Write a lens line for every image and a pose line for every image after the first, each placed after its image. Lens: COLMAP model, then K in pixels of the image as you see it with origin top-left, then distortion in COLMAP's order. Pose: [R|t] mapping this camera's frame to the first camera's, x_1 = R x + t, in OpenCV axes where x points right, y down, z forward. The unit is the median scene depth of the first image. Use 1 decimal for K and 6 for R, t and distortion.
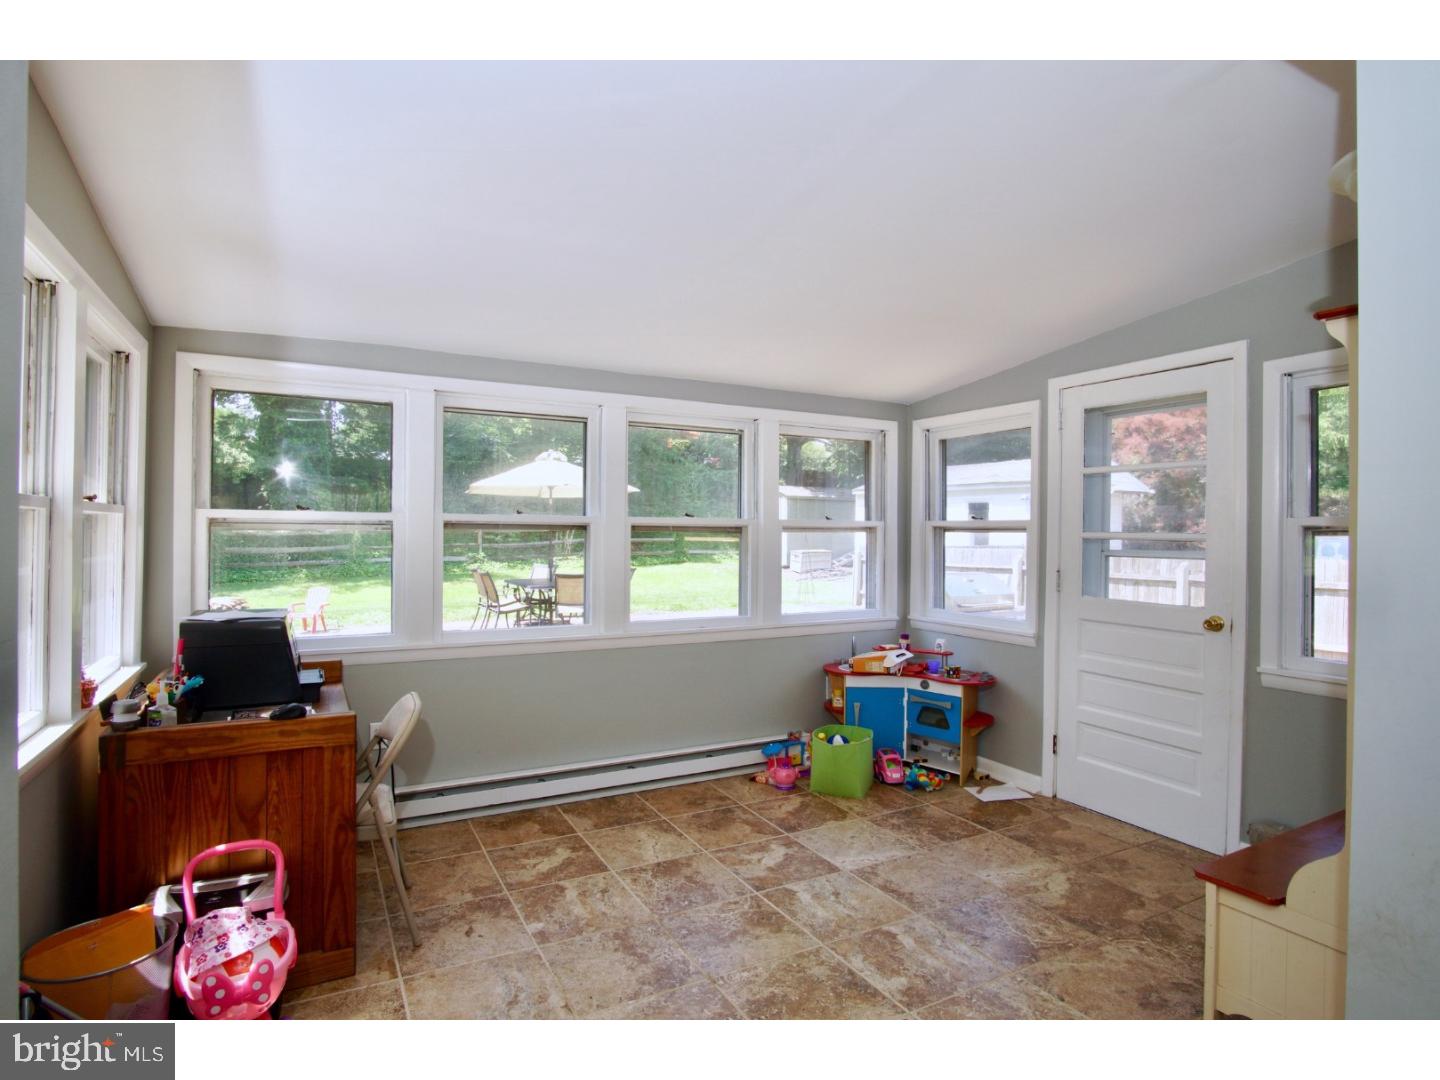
lens RADIAL K [[759.5, 0, 715.4], [0, 759.5, 534.4], [0, 0, 1]] dist [-0.030323, -0.000080]
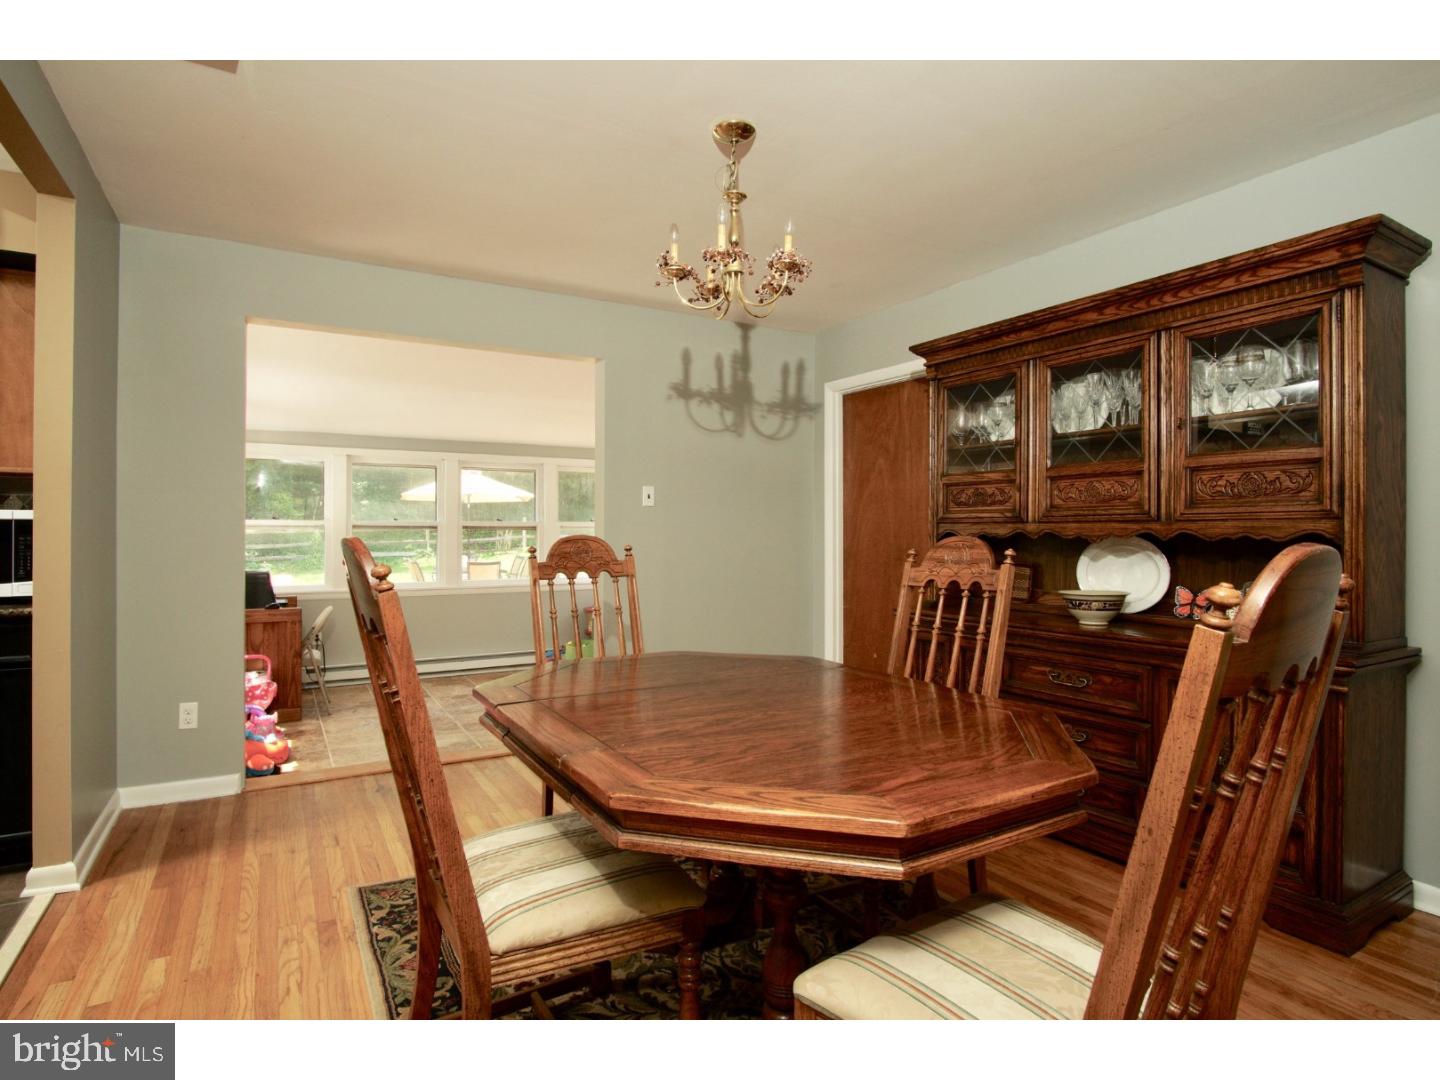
lens RADIAL K [[759.5, 0, 715.4], [0, 759.5, 534.4], [0, 0, 1]] dist [-0.030323, -0.000080]
pose [[0.999241, -0.003009, 0.038832, 0.415743], [0.002887, 0.999991, 0.003202, 0.004052], [-0.038841, -0.003088, 0.999241, -0.802375]]
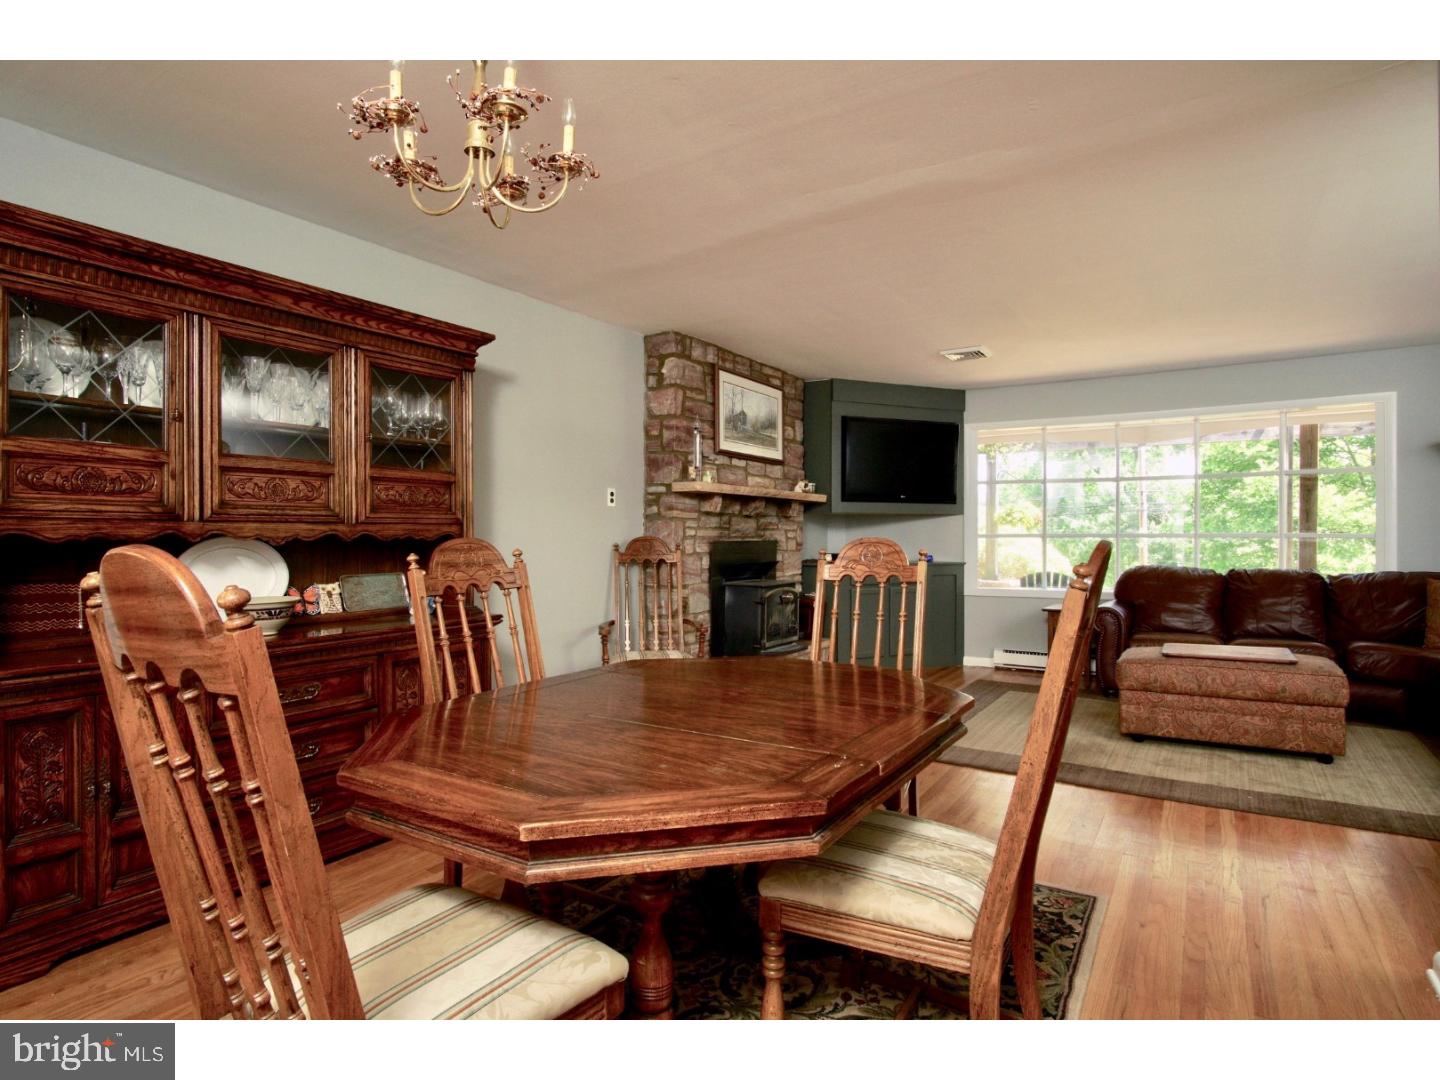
lens RADIAL K [[759.5, 0, 715.4], [0, 759.5, 534.4], [0, 0, 1]] dist [-0.030323, -0.000080]
pose [[-0.486733, -0.003789, 0.873542, -1.108721], [-0.001470, 0.999993, 0.003519, 0.000309], [-0.873549, 0.000428, -0.486735, 1.992745]]
